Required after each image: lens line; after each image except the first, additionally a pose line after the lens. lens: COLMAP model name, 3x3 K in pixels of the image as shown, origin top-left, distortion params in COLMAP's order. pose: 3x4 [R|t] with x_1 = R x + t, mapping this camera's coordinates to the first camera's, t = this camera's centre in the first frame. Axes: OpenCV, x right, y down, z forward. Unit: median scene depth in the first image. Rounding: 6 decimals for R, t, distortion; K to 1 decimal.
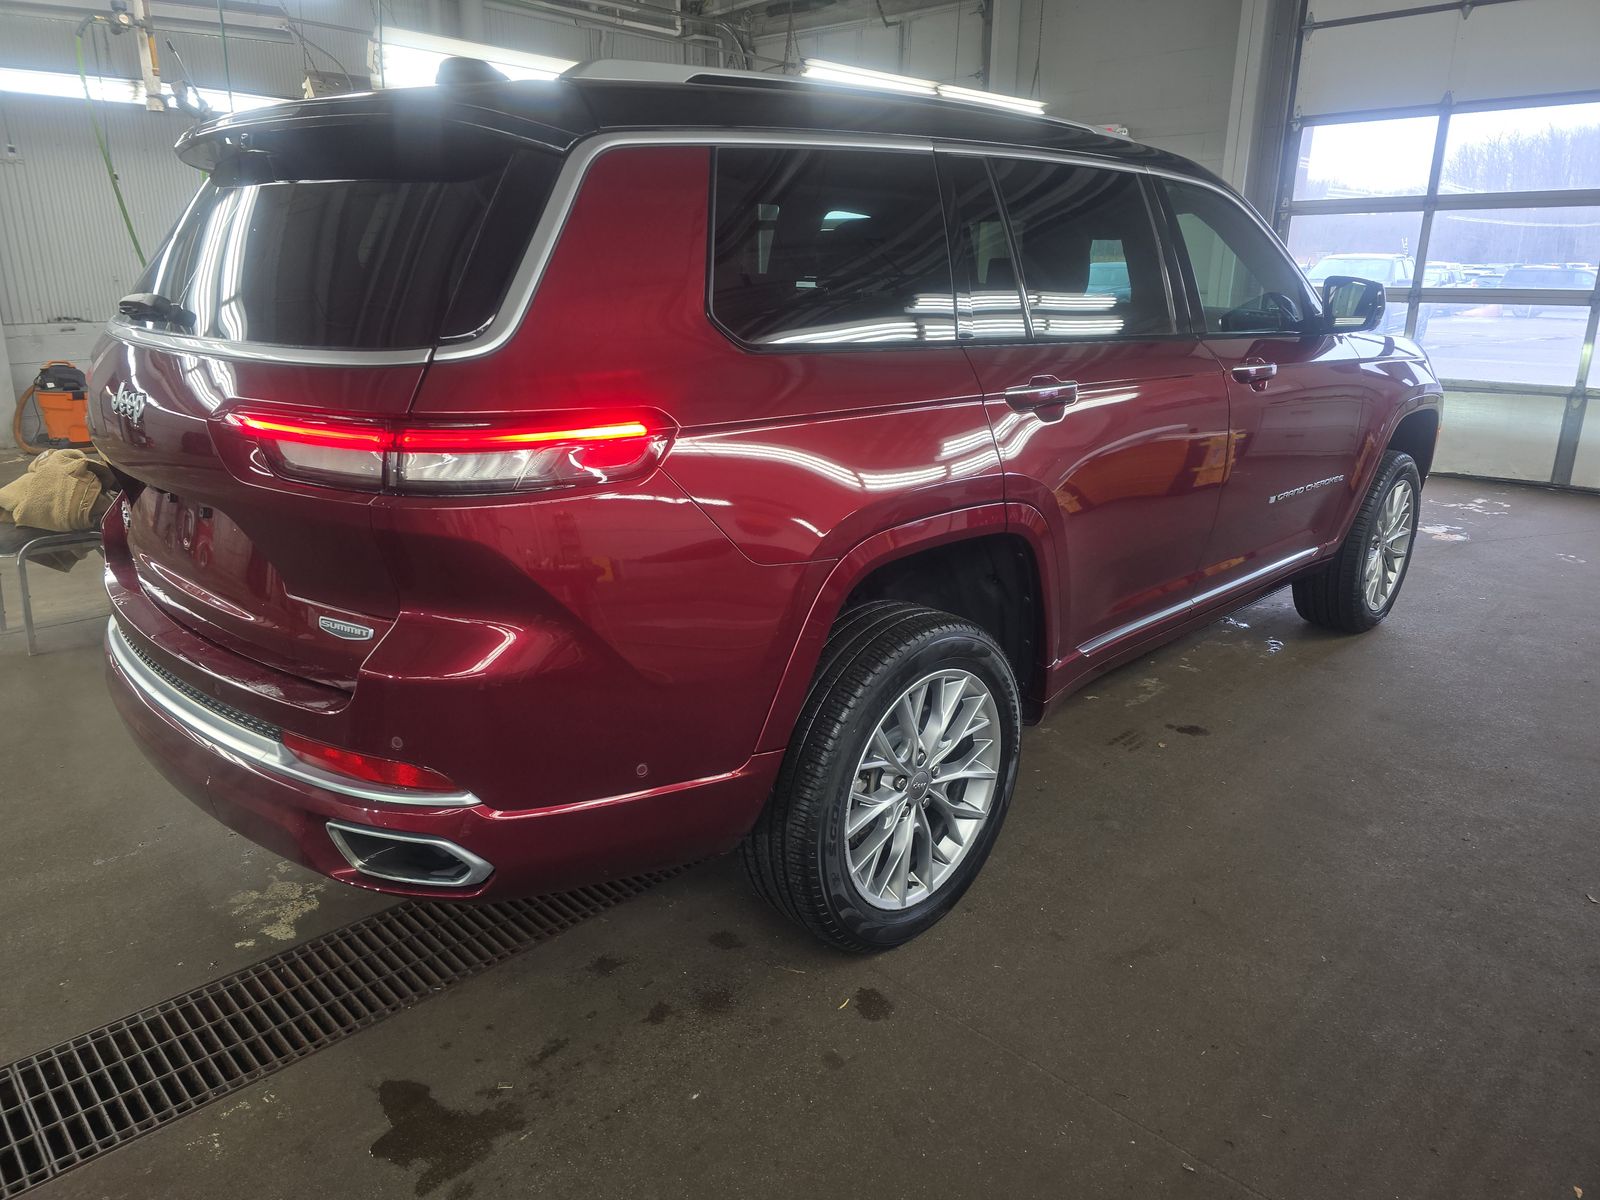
lens RADIAL K [[1064.5, 0, 803.3], [0, 1064.5, 608.3], [0, 0, 1]] dist [0.064613, -0.056964]
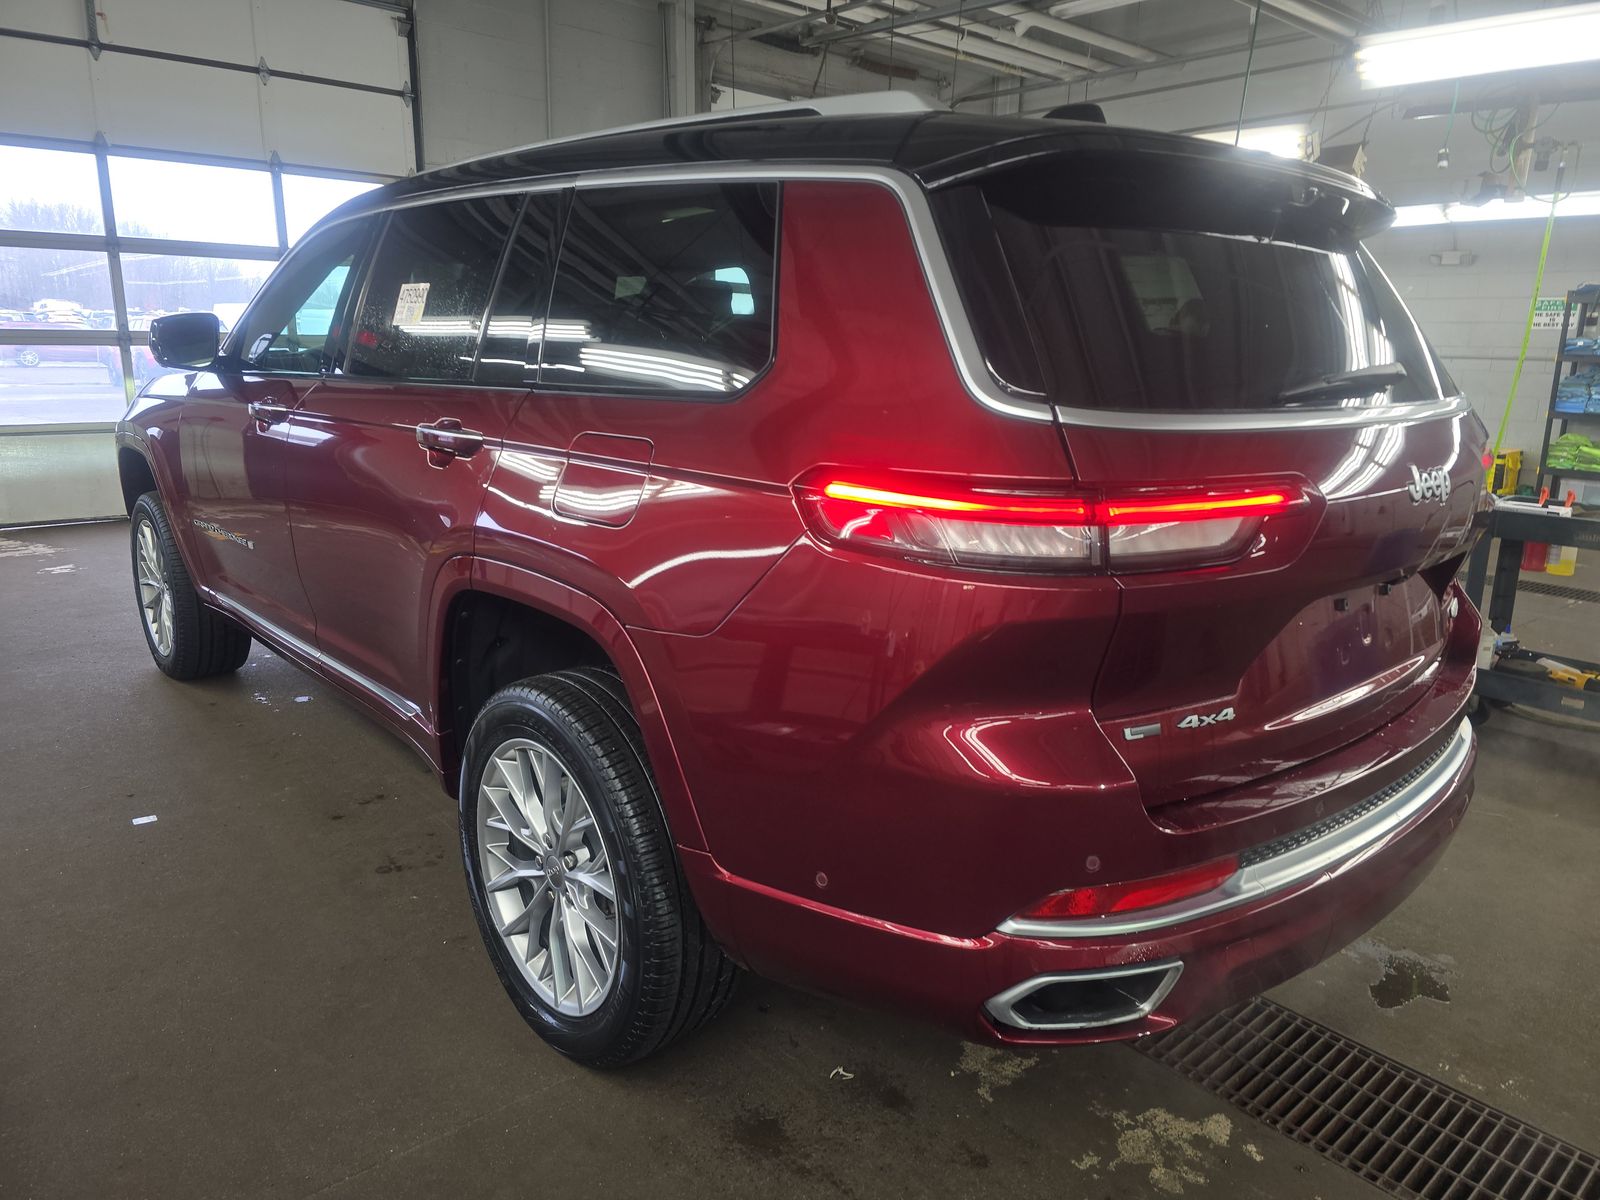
lens RADIAL K [[1064.5, 0, 803.3], [0, 1064.5, 608.3], [0, 0, 1]] dist [0.064613, -0.056964]
pose [[0.062565, -0.249253, 0.966415, -0.717139], [0.278270, 0.934270, 0.222947, -0.203273], [-0.958463, 0.254976, 0.127812, 0.655804]]
